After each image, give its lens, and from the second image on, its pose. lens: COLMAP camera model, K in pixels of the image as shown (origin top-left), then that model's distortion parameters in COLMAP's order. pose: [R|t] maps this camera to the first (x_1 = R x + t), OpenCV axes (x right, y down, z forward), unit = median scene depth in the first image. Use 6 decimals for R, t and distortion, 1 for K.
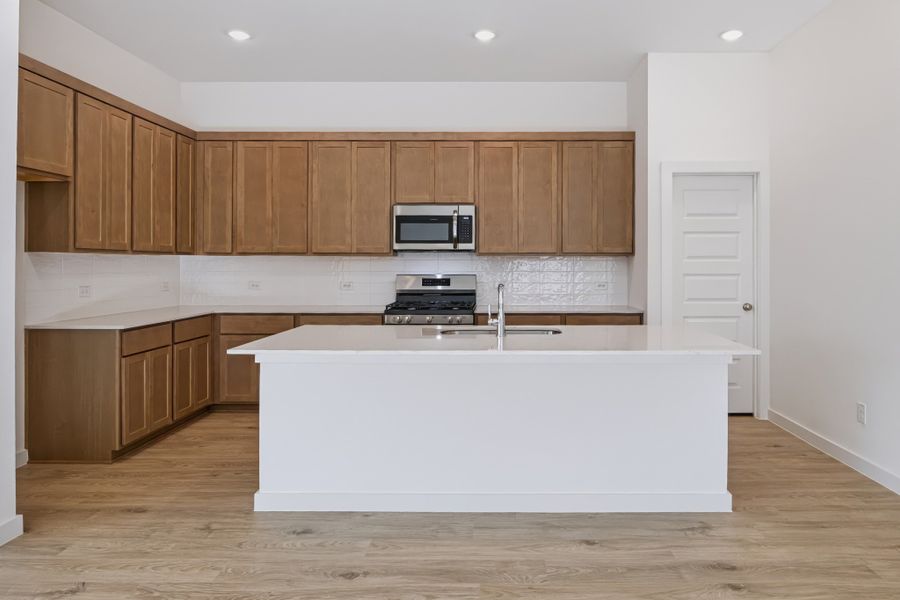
lens RADIAL K [[576.3, 0, 504.1], [0, 576.3, 274.3], [0, 0, 1]] dist [0.003513, -0.000427]
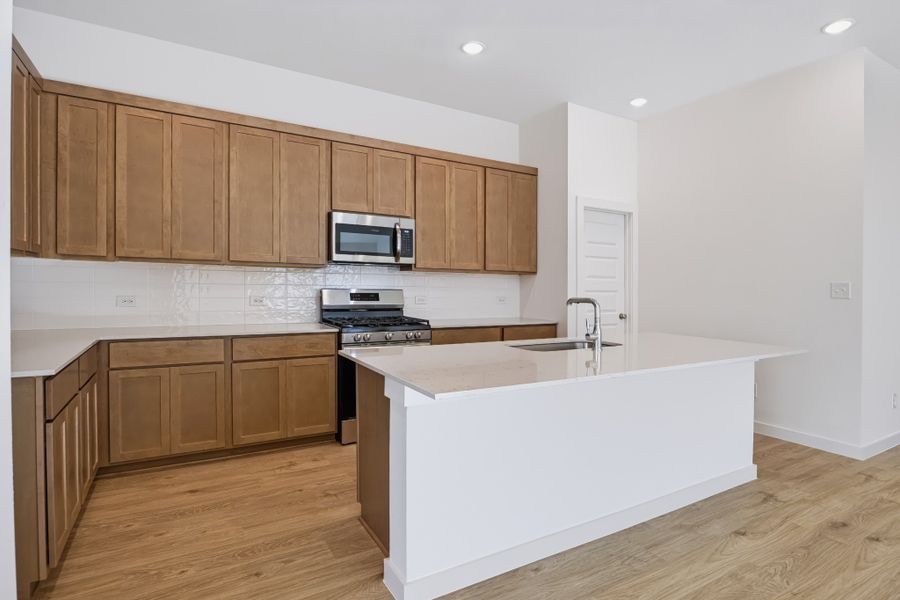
lens RADIAL K [[469.0, 0, 468.6], [0, 469.0, 293.8], [0, 0, 1]] dist [-0.005683, -0.000483]
pose [[0.855450, 0.003648, 0.517872, -0.388893], [-0.007005, 0.999965, 0.004527, 0.003976], [-0.517837, -0.007500, 0.855446, 0.260879]]
